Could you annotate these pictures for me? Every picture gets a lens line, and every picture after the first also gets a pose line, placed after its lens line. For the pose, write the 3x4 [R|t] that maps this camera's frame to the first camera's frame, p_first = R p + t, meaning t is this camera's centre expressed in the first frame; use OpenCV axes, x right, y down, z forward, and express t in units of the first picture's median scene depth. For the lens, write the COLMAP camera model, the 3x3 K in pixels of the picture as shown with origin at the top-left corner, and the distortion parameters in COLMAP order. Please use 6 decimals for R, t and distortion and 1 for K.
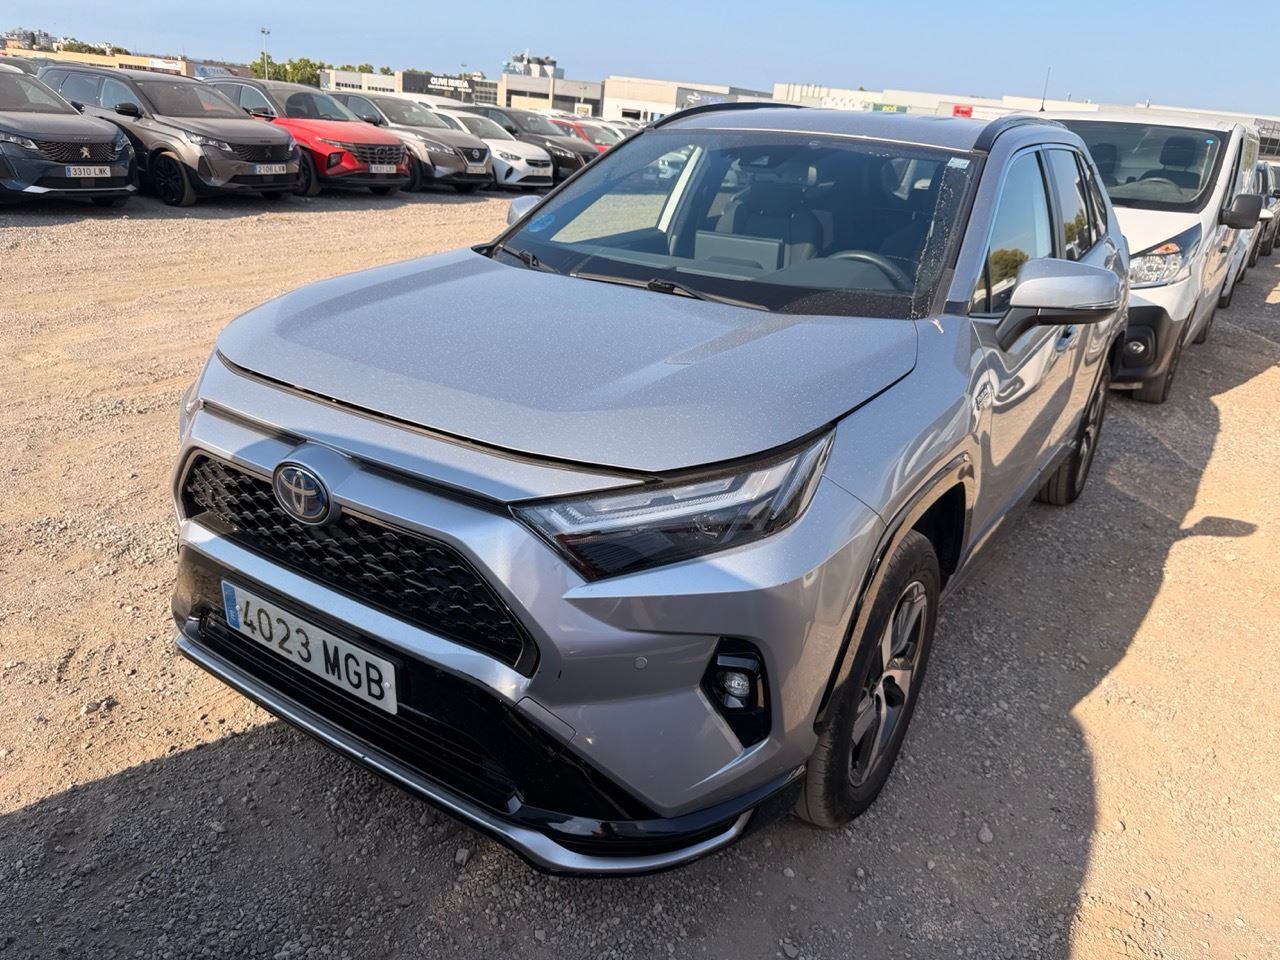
lens RADIAL K [[894.0, 0, 647.2], [0, 894.0, 488.4], [0, 0, 1]] dist [0.009309, -0.016542]
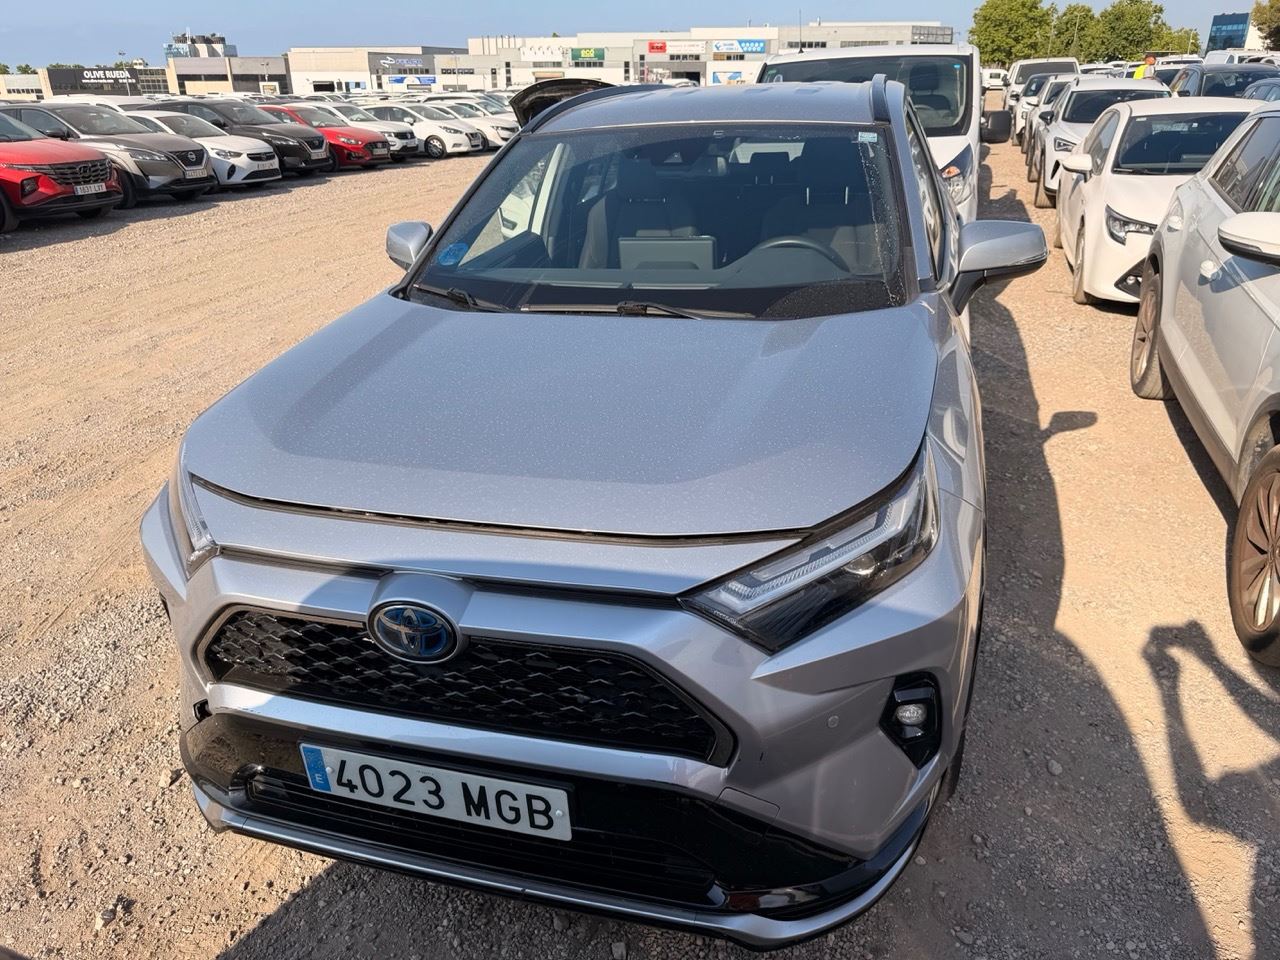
lens RADIAL K [[894.0, 0, 637.8], [0, 894.0, 483.2], [0, 0, 1]] dist [0.009309, -0.016542]
pose [[0.951210, -0.212546, 0.223659, -0.222487], [0.203694, 0.977056, 0.062207, -0.096718], [-0.231750, -0.013614, 0.972680, 0.060499]]
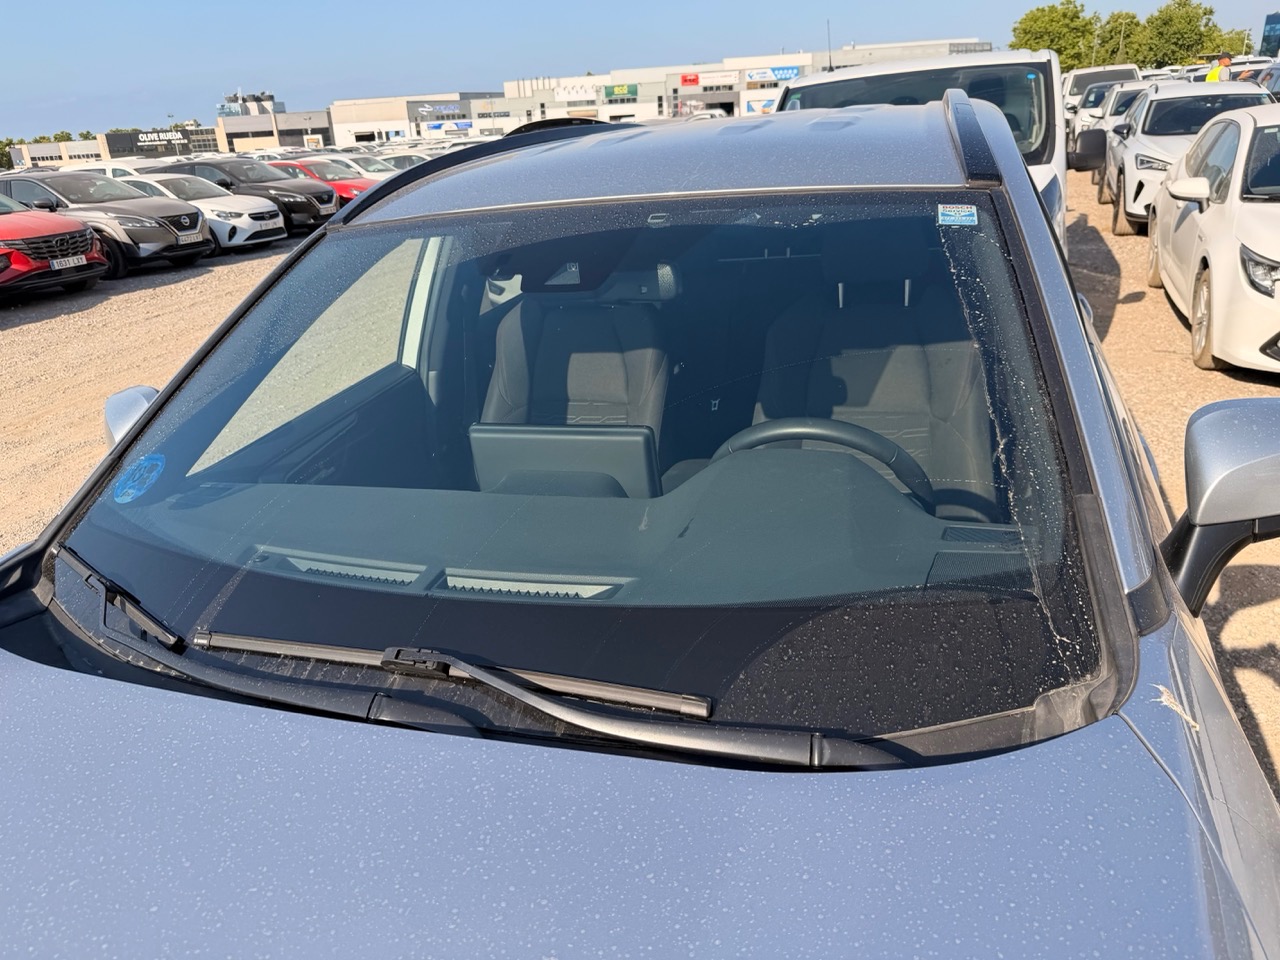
lens RADIAL K [[894.0, 0, 628.7], [0, 894.0, 490.7], [0, 0, 1]] dist [0.009309, -0.016542]
pose [[0.957069, -0.235028, 0.169651, 0.055896], [0.234449, 0.971839, 0.023728, -0.278330], [-0.170450, 0.017065, 0.985219, 0.563230]]
